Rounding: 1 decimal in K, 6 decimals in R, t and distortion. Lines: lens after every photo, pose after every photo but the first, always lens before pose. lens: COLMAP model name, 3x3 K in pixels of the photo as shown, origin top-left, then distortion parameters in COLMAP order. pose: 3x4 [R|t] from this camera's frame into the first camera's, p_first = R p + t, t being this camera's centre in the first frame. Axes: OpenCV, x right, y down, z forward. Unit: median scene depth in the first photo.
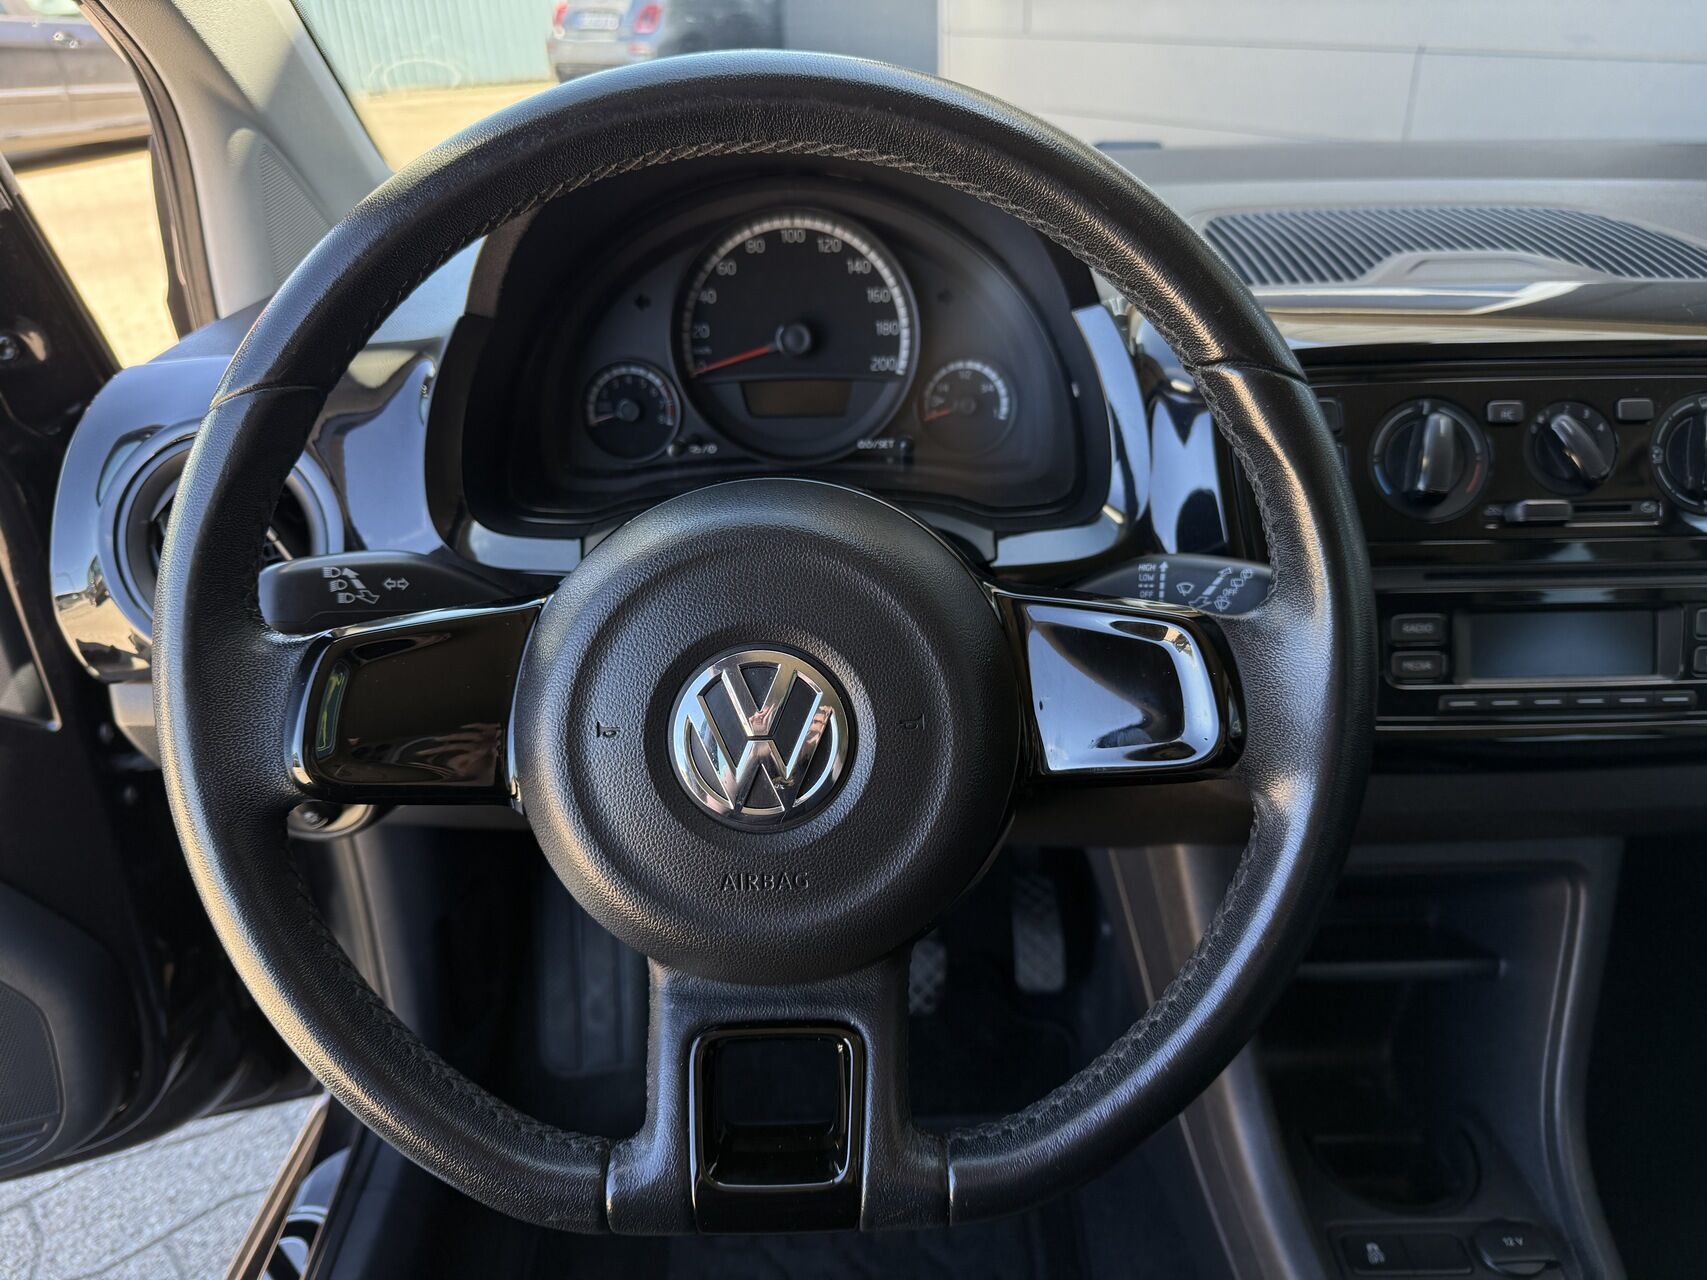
lens RADIAL K [[1211.8, 0, 853.5], [0, 1211.8, 640.0], [0, 0, 1]] dist [-0.026710, 0.004282]
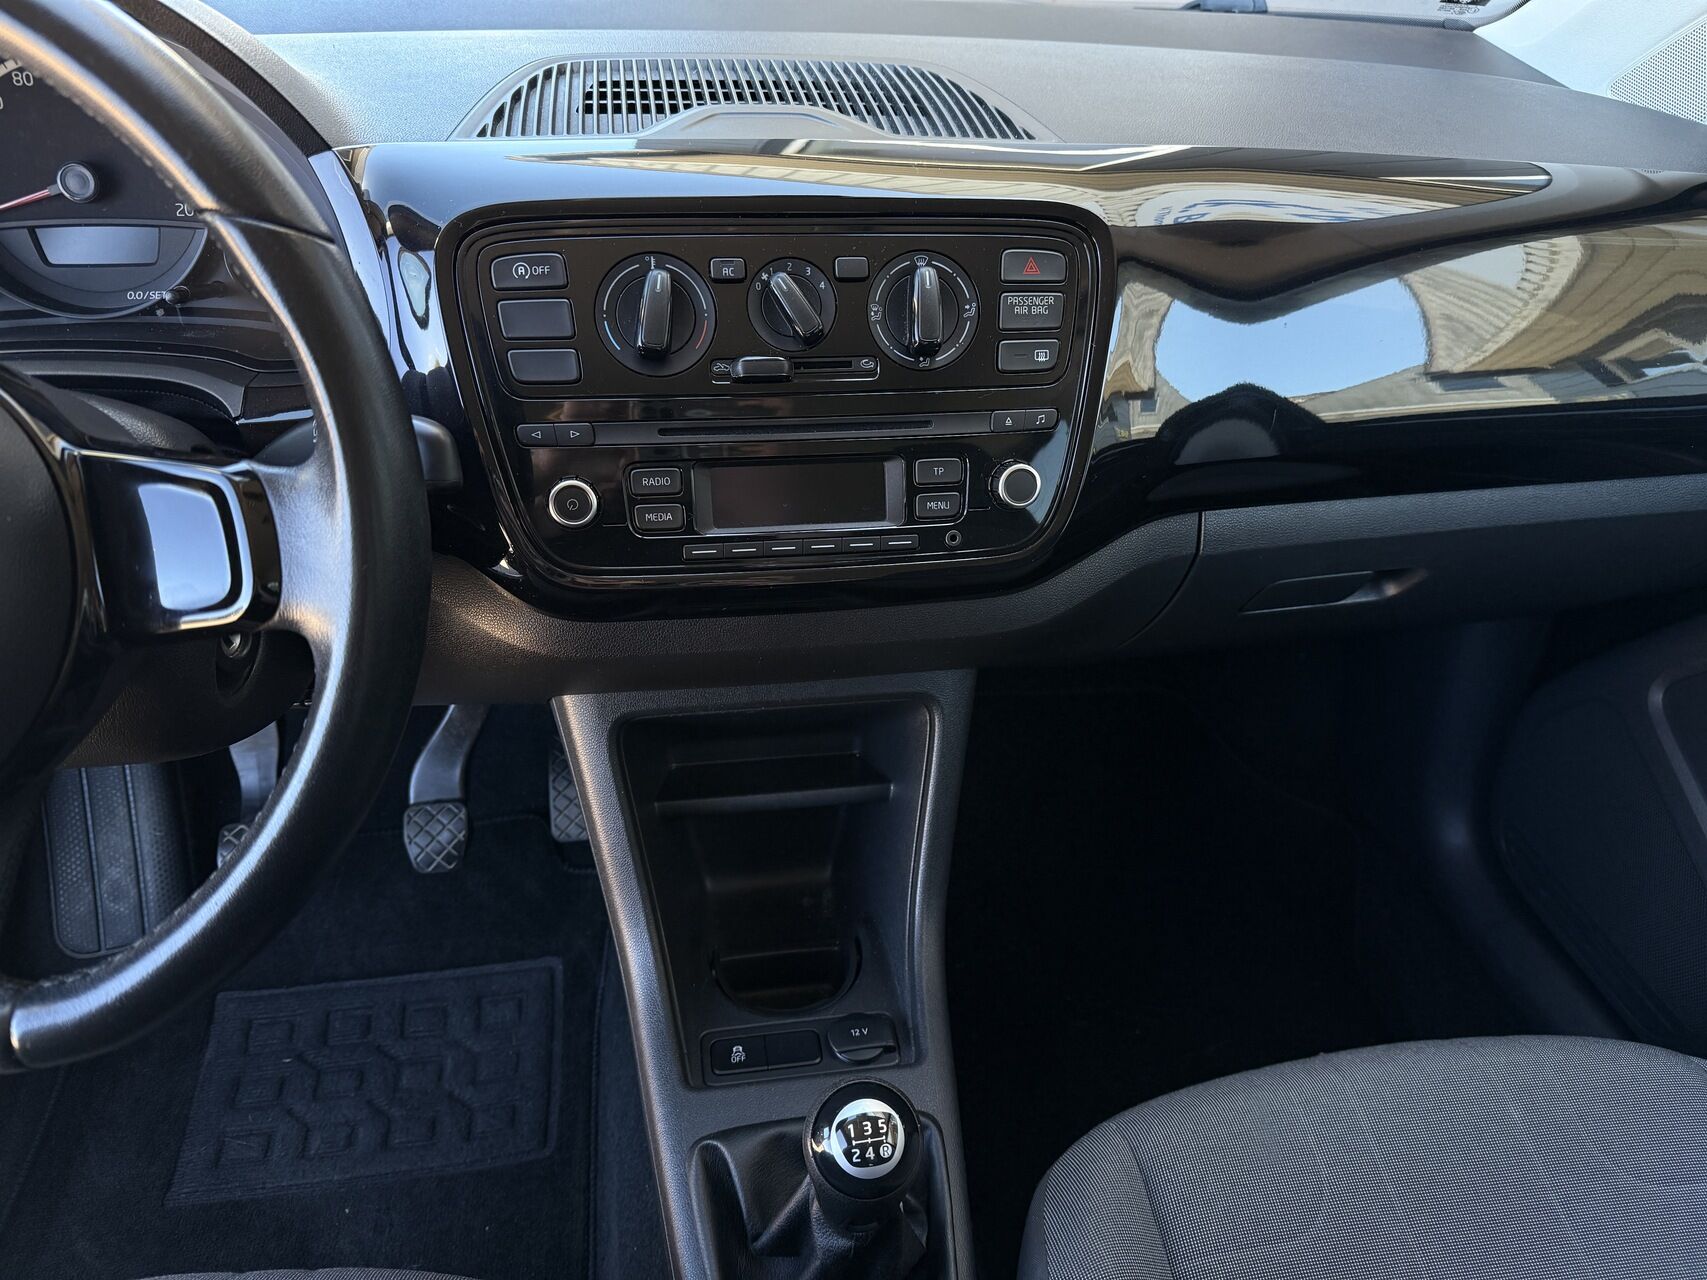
lens RADIAL K [[1212.3, 0, 853.5], [0, 1212.3, 640.0], [0, 0, 1]] dist [0.003345, -0.007341]
pose [[0.982200, -0.041172, 0.183270, 0.436414], [0.018290, 0.992009, 0.124833, -0.001704], [-0.186945, -0.119259, 0.975104, -0.072961]]
